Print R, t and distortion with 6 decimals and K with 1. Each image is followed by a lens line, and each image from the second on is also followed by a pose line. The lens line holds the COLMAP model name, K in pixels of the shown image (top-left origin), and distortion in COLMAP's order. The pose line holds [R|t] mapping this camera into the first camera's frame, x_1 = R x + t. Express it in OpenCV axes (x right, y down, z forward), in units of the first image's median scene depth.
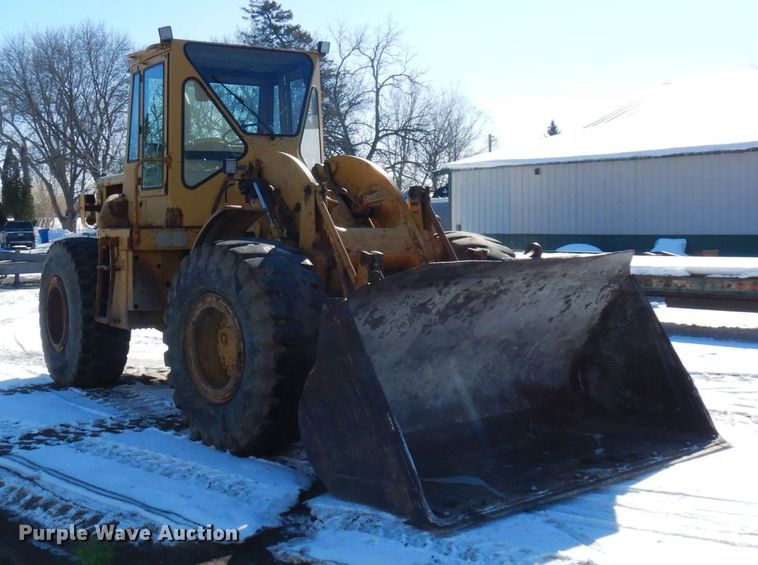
lens RADIAL K [[900.5, 0, 379.0], [0, 900.5, 282.5], [0, 0, 1]] dist [0.012533, -0.002746]
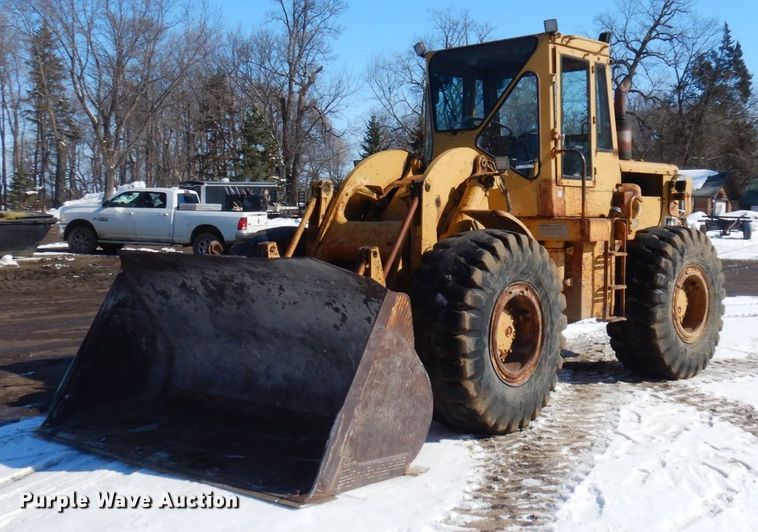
lens RADIAL K [[940.9, 0, 440.2], [0, 940.9, 266.4], [0, 0, 1]] dist [0.017919, 0.011309]
pose [[0.264871, 0.078253, -0.961103, 1.161665], [-0.070990, 0.995580, 0.061495, -0.088965], [0.961667, 0.051940, 0.269255, 0.851513]]
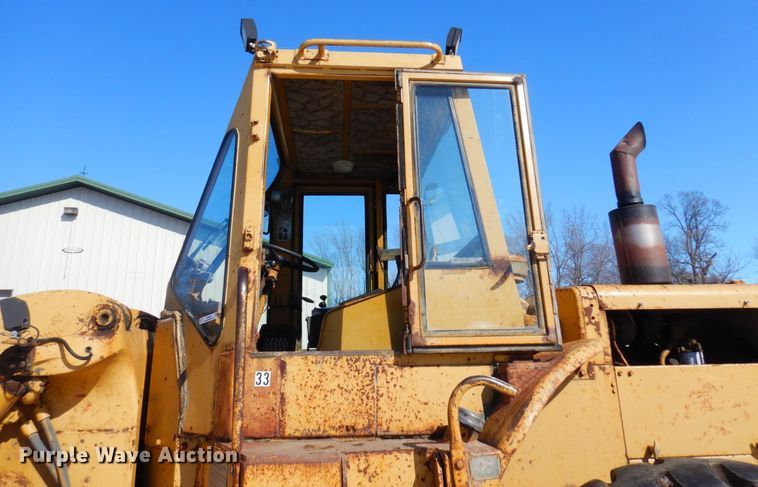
lens RADIAL K [[548.6, 0, 375.1], [0, 548.6, 200.4], [0, 0, 1]] dist [-0.002712, 0.001045]
pose [[-0.470354, -0.233638, -0.850988, 0.209805], [-0.030965, 0.968092, -0.248674, -0.143300], [0.881934, -0.090614, -0.462580, 1.563177]]
